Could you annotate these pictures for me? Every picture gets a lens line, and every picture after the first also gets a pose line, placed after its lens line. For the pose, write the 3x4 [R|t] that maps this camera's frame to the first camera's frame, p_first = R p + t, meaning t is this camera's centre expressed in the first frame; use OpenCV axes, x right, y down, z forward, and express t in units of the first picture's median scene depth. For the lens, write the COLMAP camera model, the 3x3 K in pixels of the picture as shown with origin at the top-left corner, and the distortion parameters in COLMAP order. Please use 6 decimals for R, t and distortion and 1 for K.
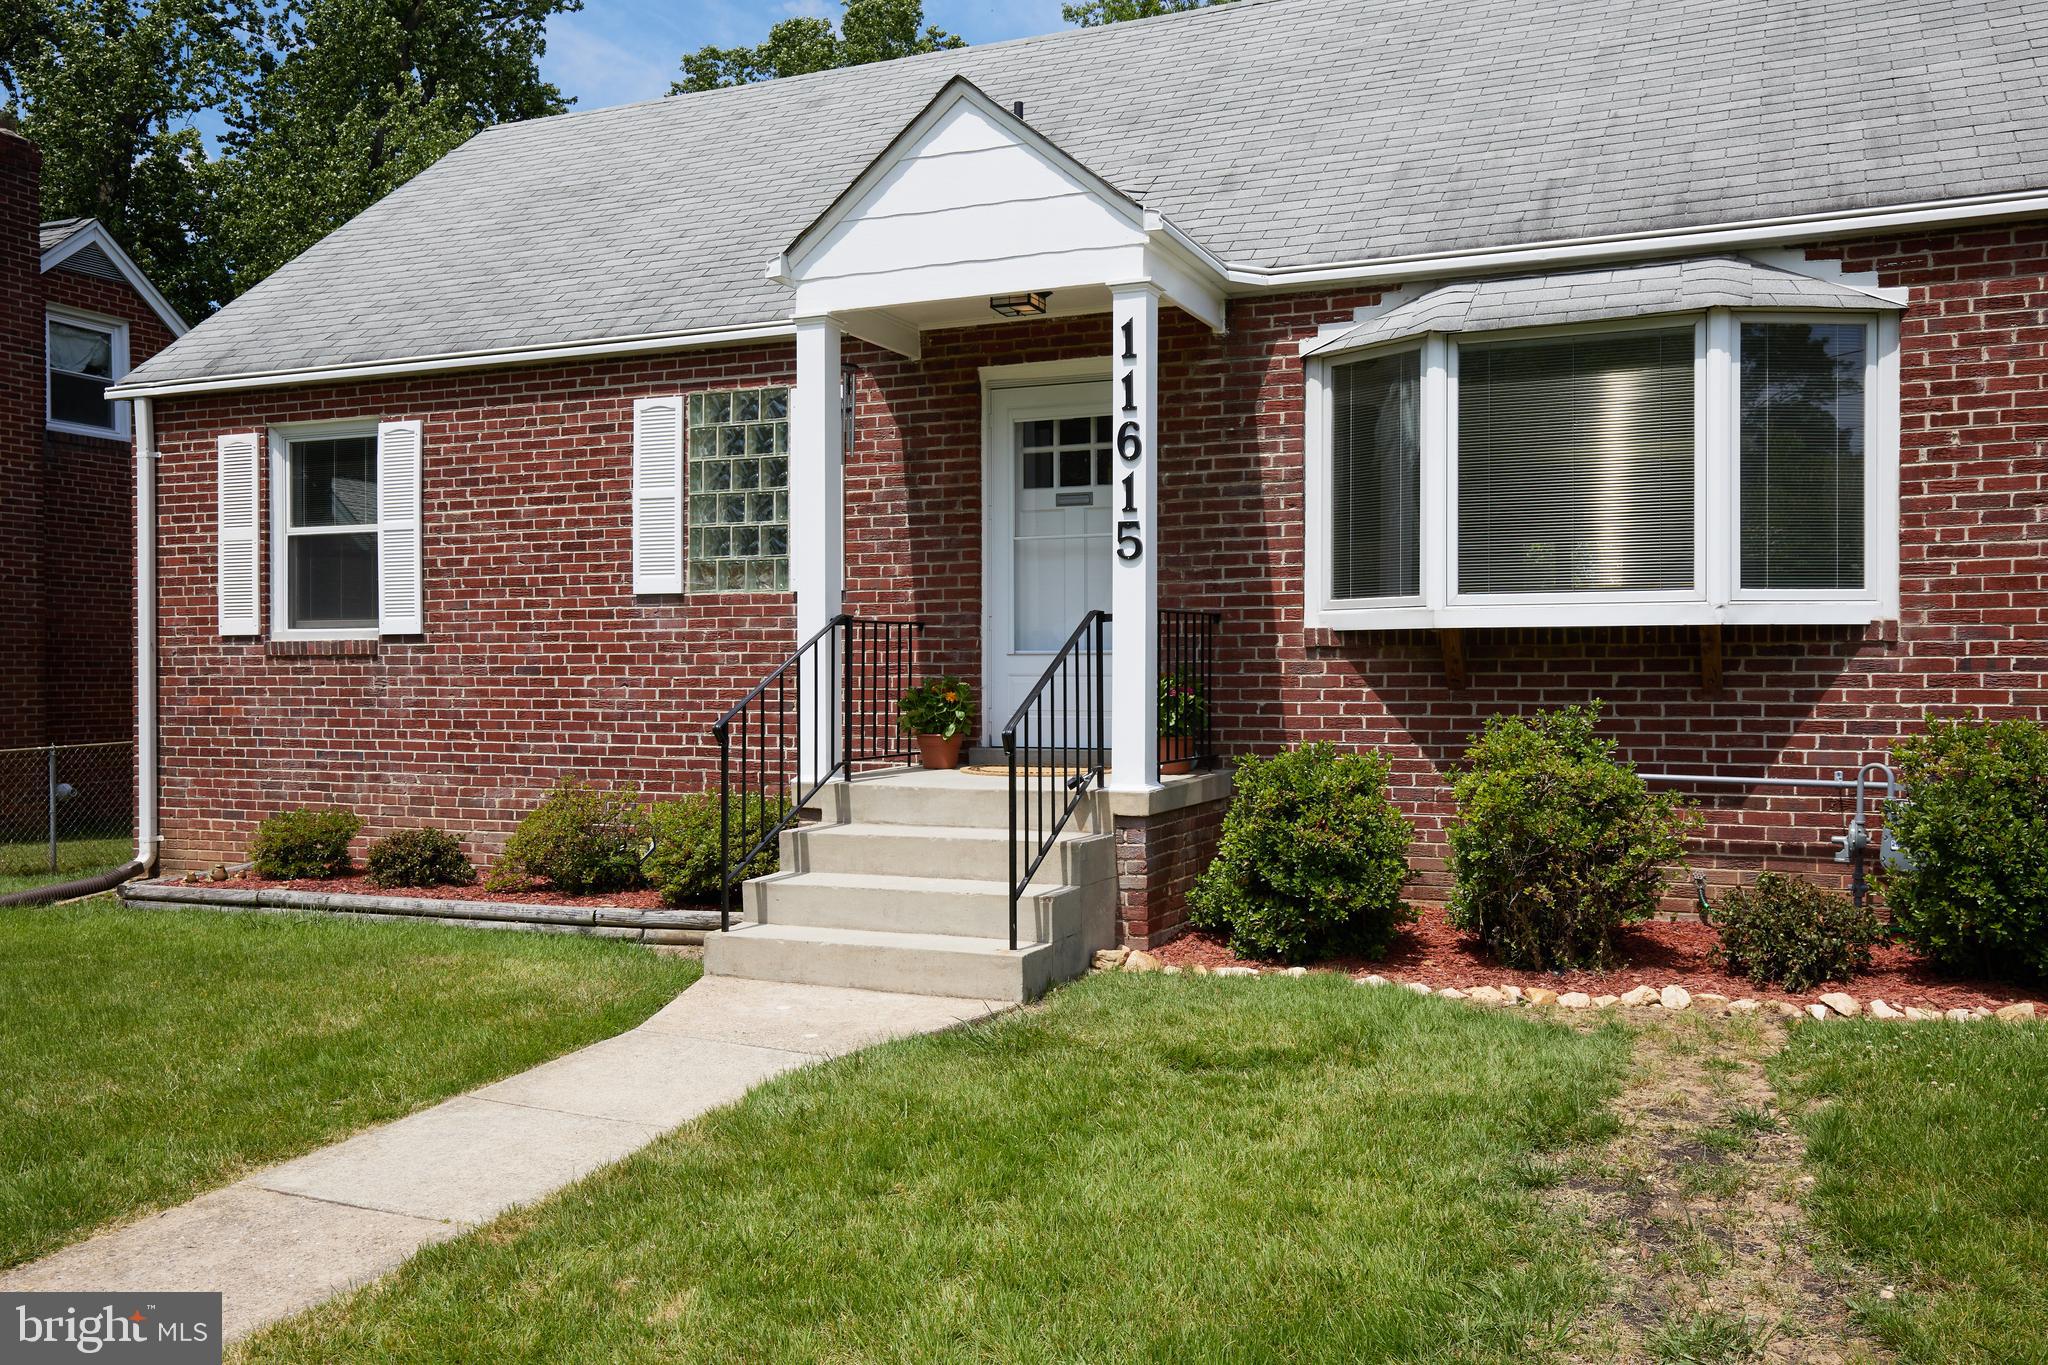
lens RADIAL K [[1714.7, 0, 1017.0], [0, 1714.7, 678.8], [0, 0, 1]] dist [0.039986, 0.003835]
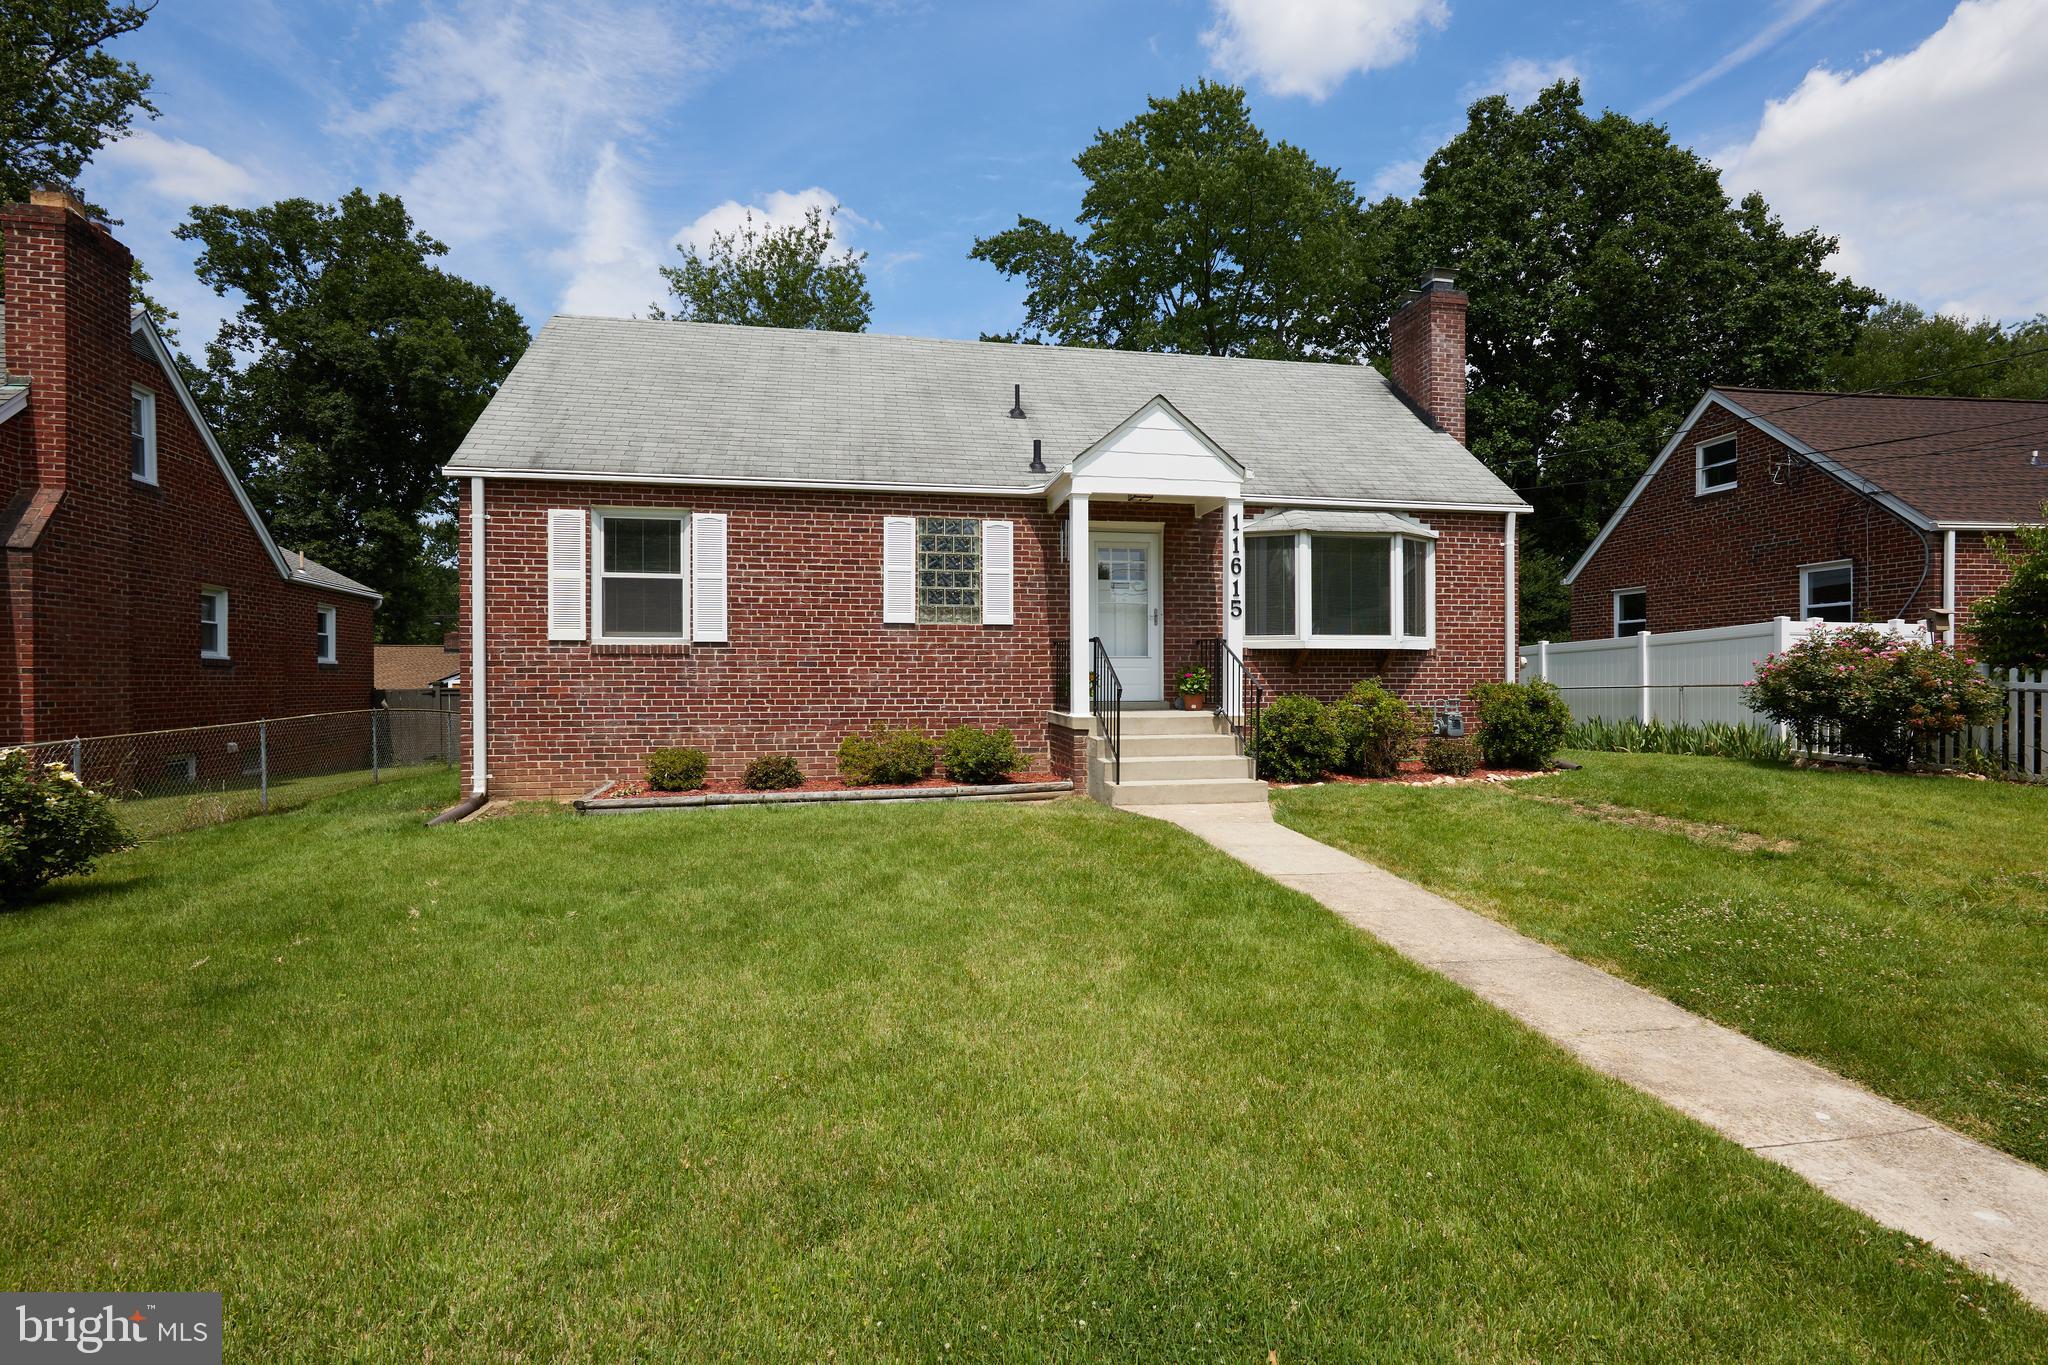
lens RADIAL K [[1000.9, 0, 1028.2], [0, 1000.9, 685.0], [0, 0, 1]] dist [0.009072, 0.001596]
pose [[0.814761, -0.003720, 0.579785, -0.767028], [0.001824, 0.999991, 0.003853, 0.014433], [-0.579794, -0.002082, 0.814760, 0.041805]]
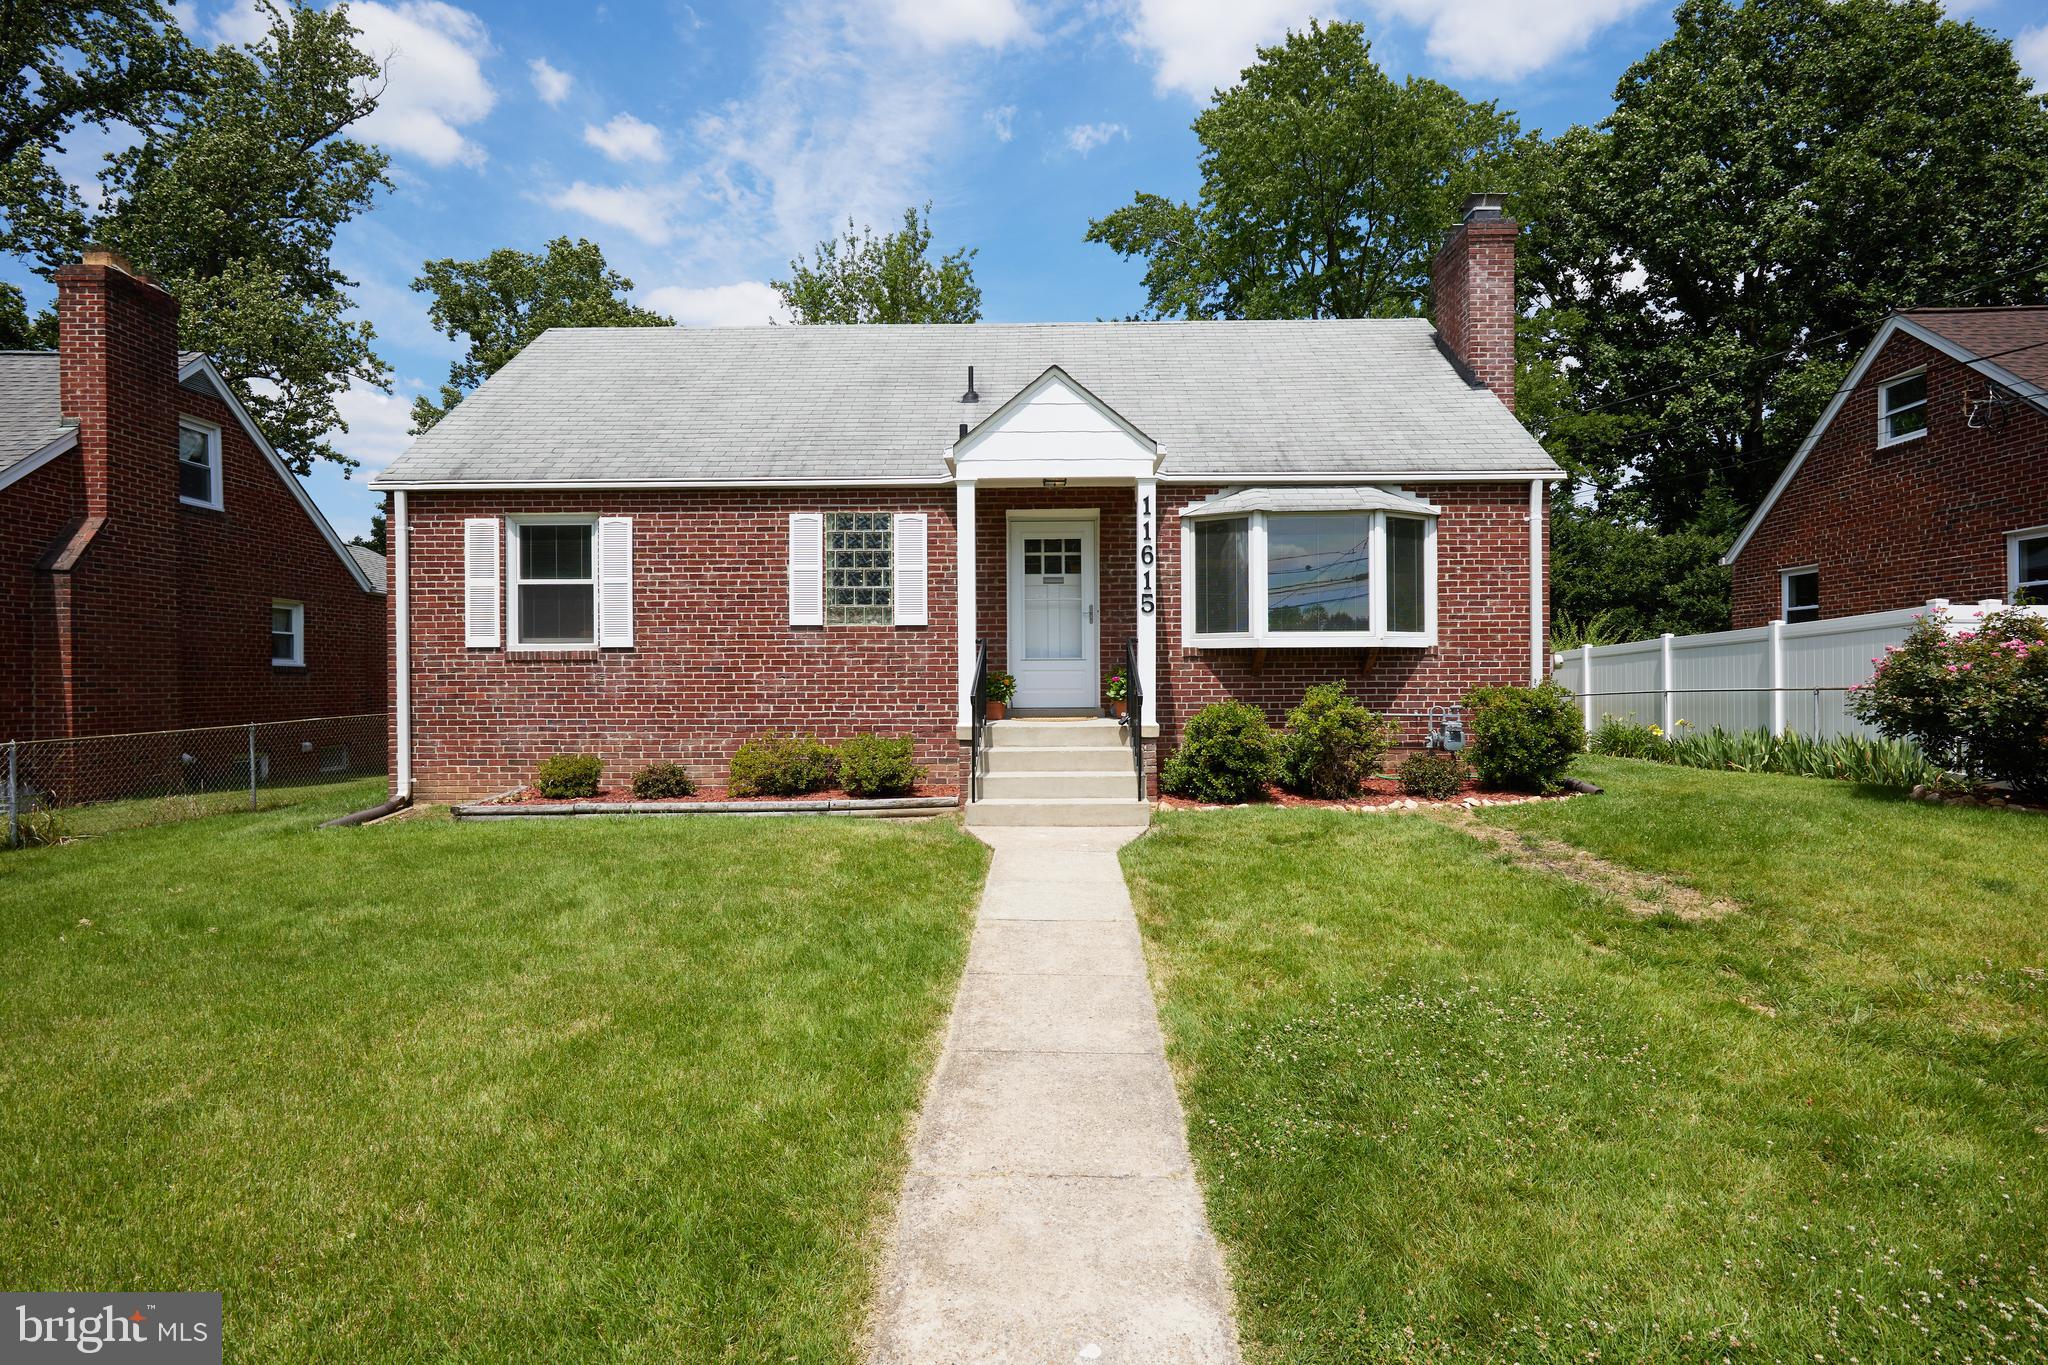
lens RADIAL K [[1017.4, 0, 1021.3], [0, 1017.4, 682.4], [0, 0, 1]] dist [0.014374, -0.002599]
pose [[0.919969, -0.004651, 0.391964, -0.440934], [0.004726, 0.999989, 0.000774, 0.009924], [-0.391963, 0.001141, 0.919980, -0.047907]]
